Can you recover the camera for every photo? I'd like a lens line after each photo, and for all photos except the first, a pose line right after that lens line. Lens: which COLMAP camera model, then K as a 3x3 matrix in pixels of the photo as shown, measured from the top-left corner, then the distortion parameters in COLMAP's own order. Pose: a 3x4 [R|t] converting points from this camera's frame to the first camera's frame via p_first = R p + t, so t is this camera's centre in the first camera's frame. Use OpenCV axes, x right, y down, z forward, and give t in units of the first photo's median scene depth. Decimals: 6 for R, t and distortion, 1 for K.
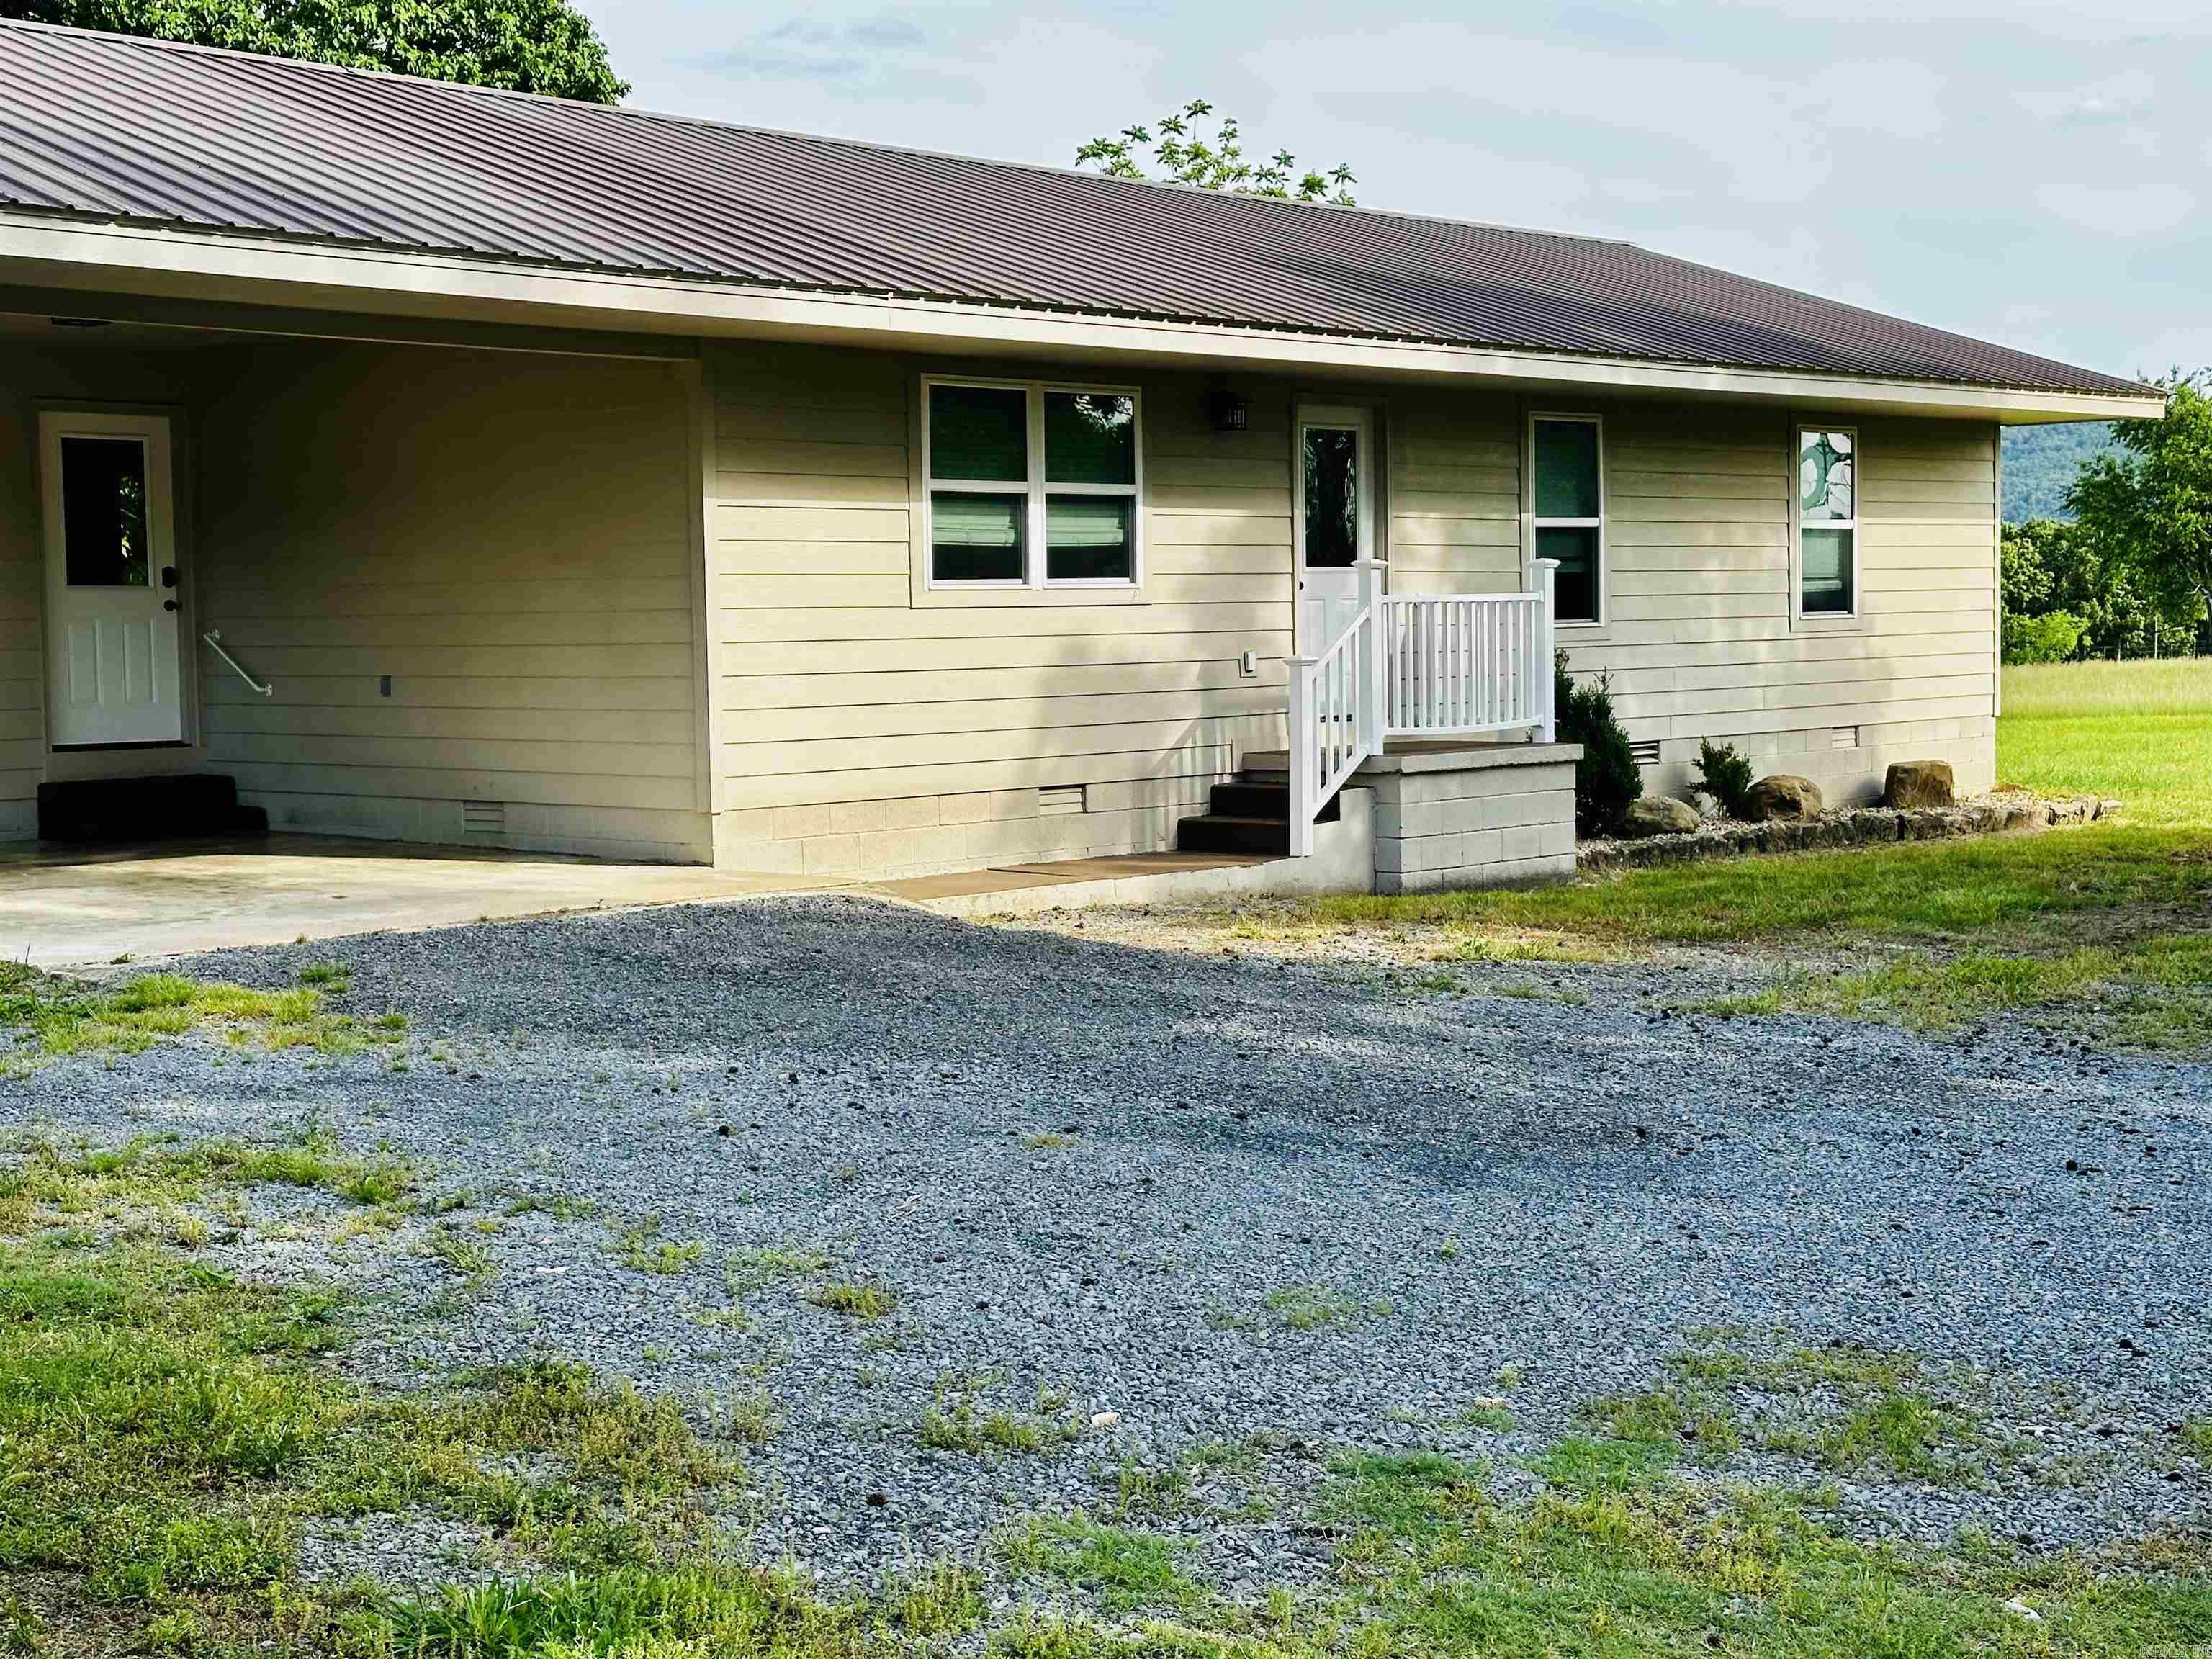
lens RADIAL K [[3204.4, 0, 1111.7], [0, 3204.4, 828.9], [0, 0, 1]] dist [-0.076054, 0.000000]
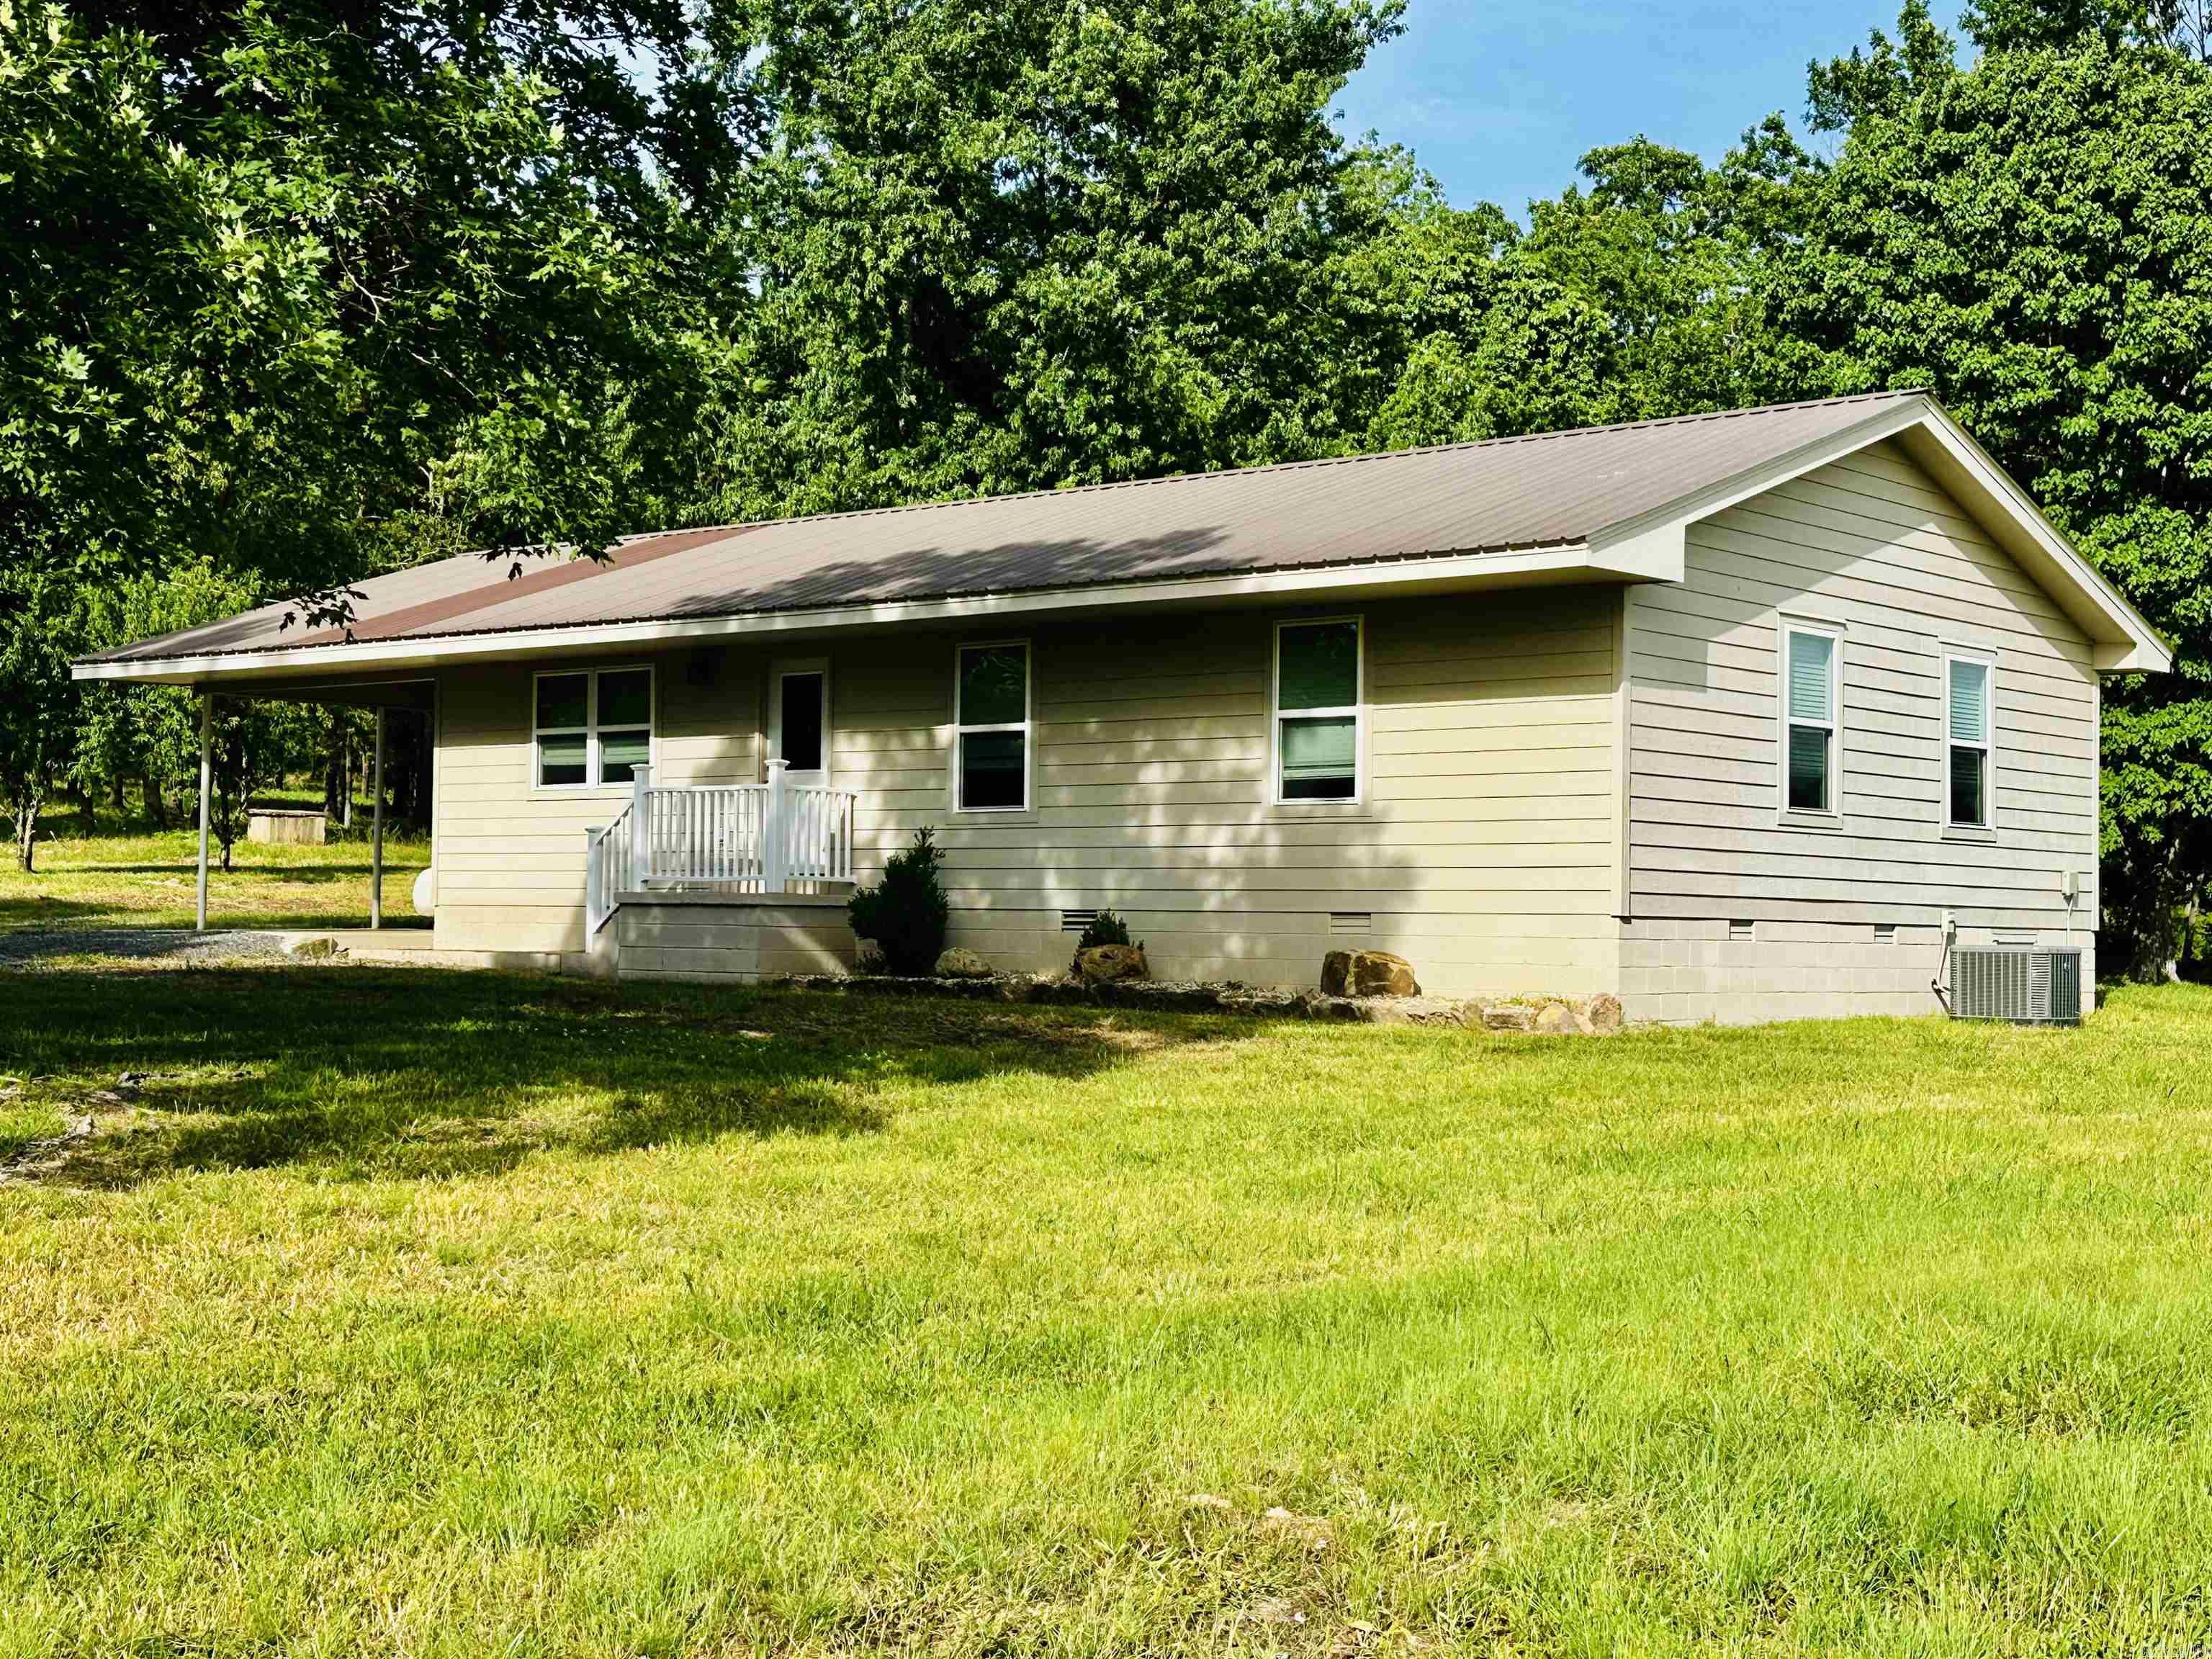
lens RADIAL K [[3204.4, 0, 1112.0], [0, 3204.4, 827.2], [0, 0, 1]] dist [-0.076054, 0.000000]
pose [[0.041846, -0.009128, -0.999082, 1.640034], [-0.075886, 0.997041, -0.012288, -0.053847], [0.996238, 0.076330, 0.041030, 1.176321]]
